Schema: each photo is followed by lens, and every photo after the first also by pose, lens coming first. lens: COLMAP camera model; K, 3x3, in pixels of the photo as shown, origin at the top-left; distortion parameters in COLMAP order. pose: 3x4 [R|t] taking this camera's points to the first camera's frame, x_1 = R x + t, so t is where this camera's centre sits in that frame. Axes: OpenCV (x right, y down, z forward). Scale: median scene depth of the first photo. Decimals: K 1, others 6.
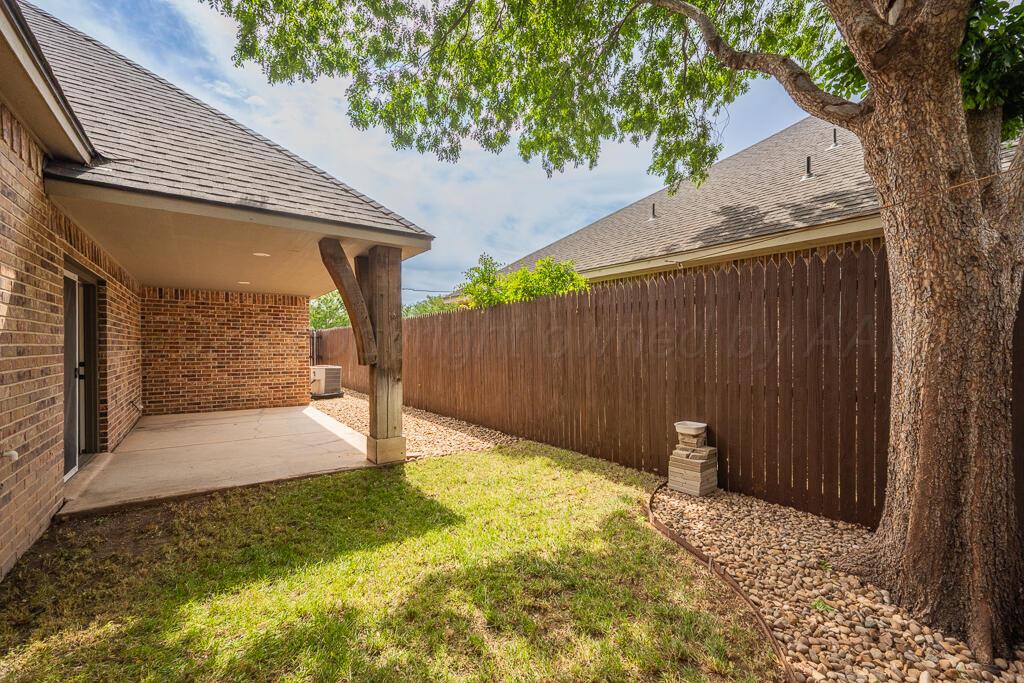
lens RADIAL K [[401.5, 0, 512.0], [0, 401.5, 345.0], [0, 0, 1]] dist [-0.001143, 0.000227]
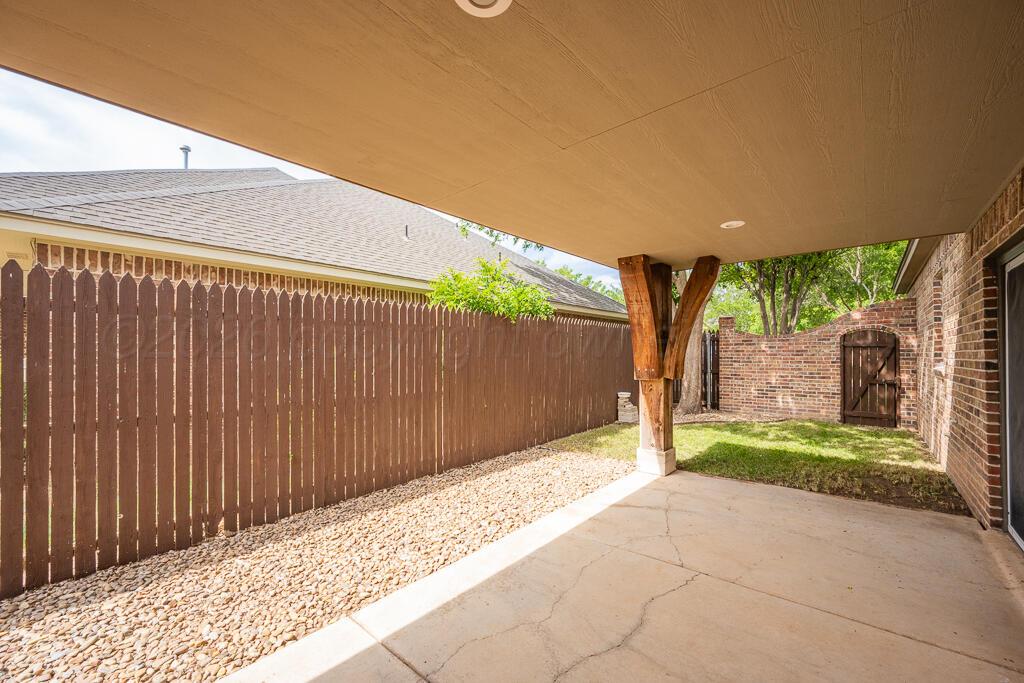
lens RADIAL K [[401.5, 0, 512.0], [0, 401.5, 345.0], [0, 0, 1]] dist [-0.001143, 0.000227]
pose [[-0.186103, 0.017463, 0.982375, -1.562957], [0.005217, 0.999846, -0.016785, -0.024936], [-0.982516, 0.002001, -0.186166, 1.923428]]
